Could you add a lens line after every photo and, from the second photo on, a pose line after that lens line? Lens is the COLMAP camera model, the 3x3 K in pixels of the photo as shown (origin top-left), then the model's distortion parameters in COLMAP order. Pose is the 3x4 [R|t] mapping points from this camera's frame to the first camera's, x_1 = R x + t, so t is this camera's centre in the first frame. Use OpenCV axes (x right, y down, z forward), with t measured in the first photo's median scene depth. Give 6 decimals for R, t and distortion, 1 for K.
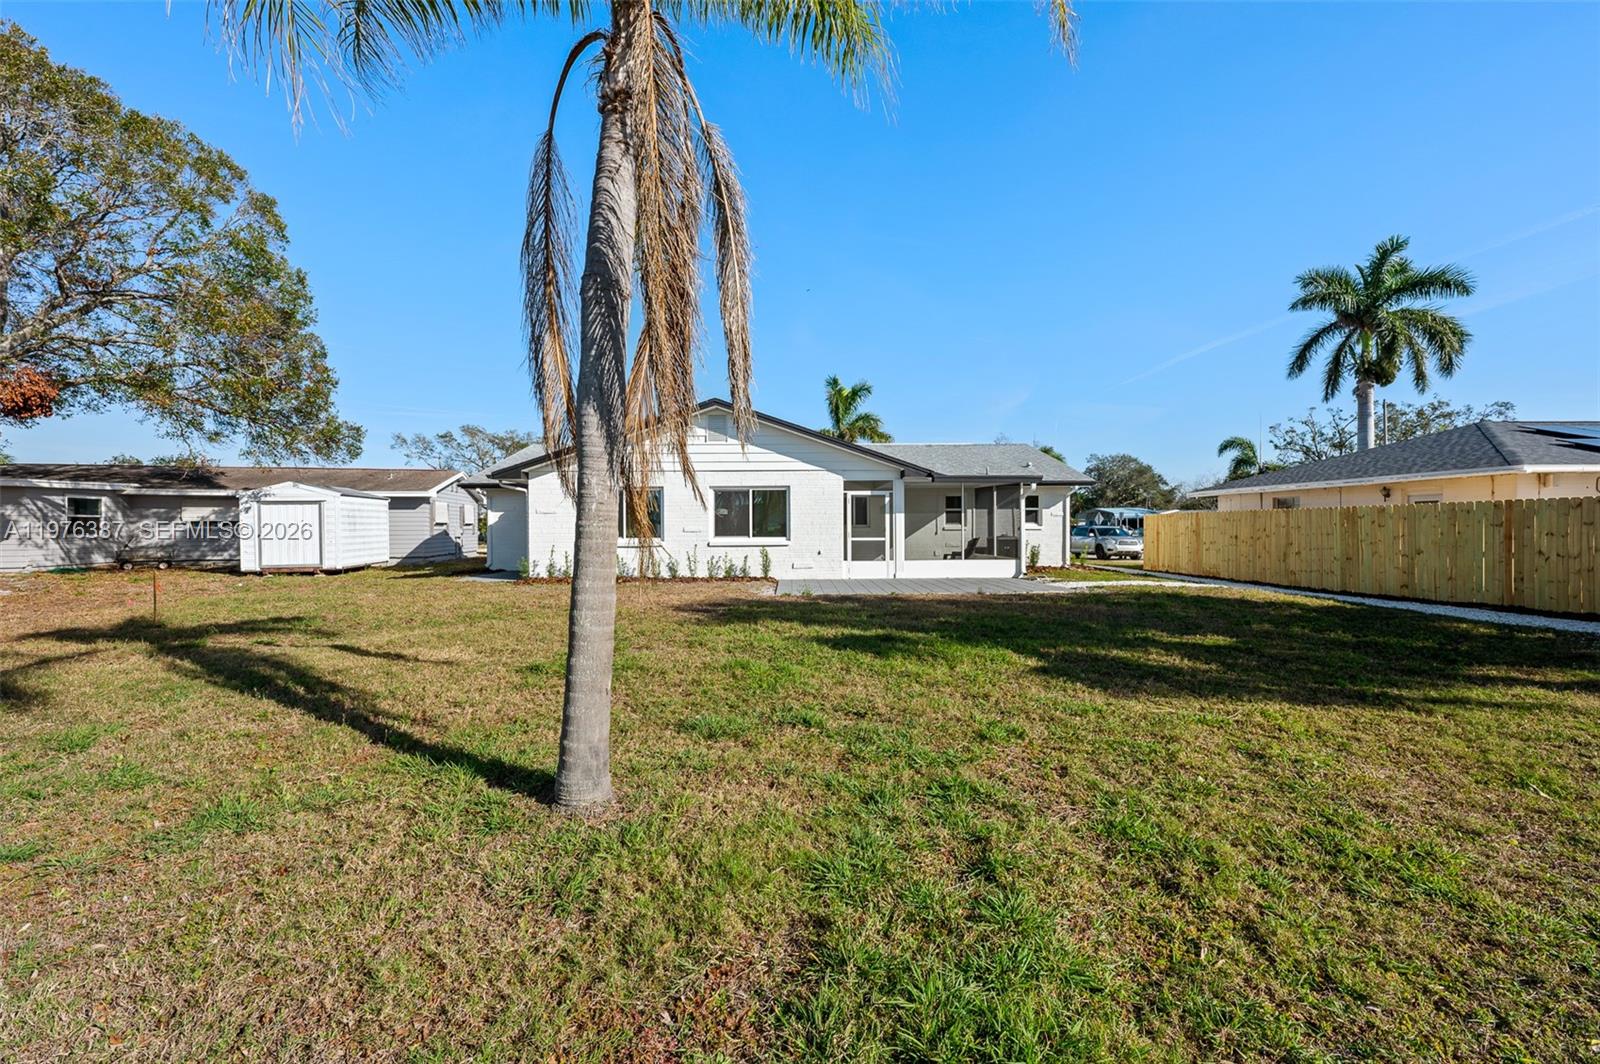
lens RADIAL K [[627.6, 0, 800.0], [0, 627.6, 532.0], [0, 0, 1]] dist [0.000555, -0.000105]
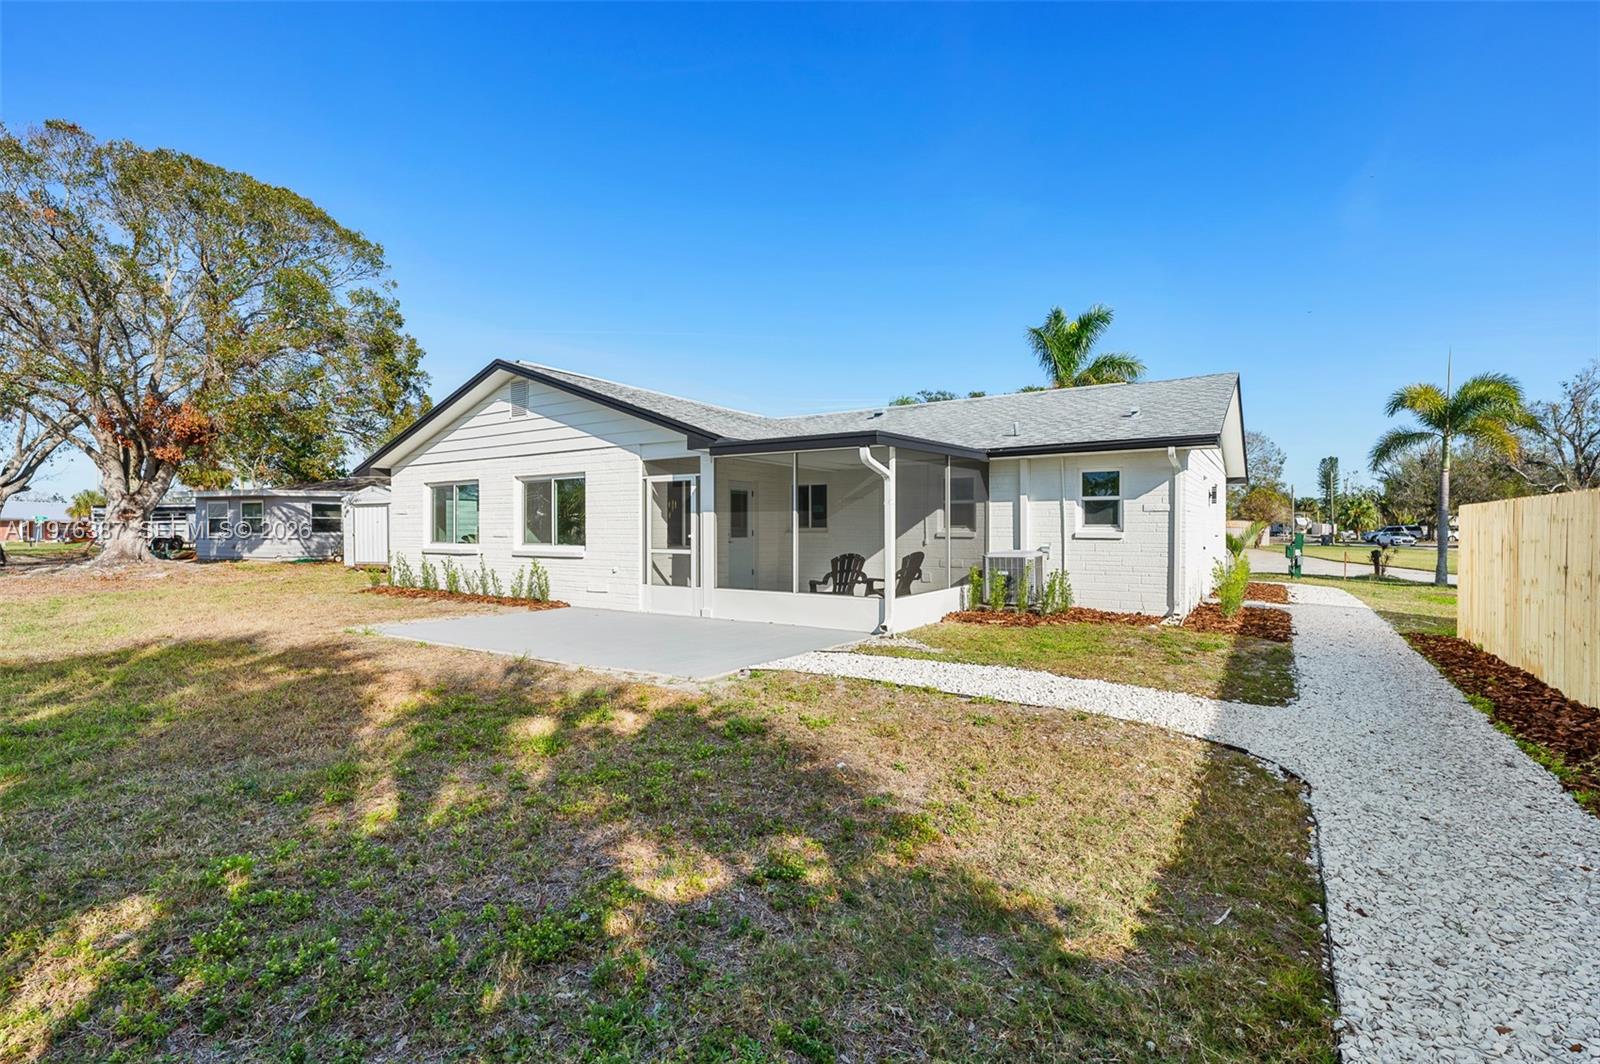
lens RADIAL K [[727.1, 0, 800.0], [0, 727.1, 532.0], [0, 0, 1]] dist [0.001627, -0.000290]
pose [[0.829264, 0.006508, -0.558819, 0.621473], [-0.007096, 0.999974, 0.001116, -0.009983], [0.558811, 0.003040, 0.829289, 0.467837]]
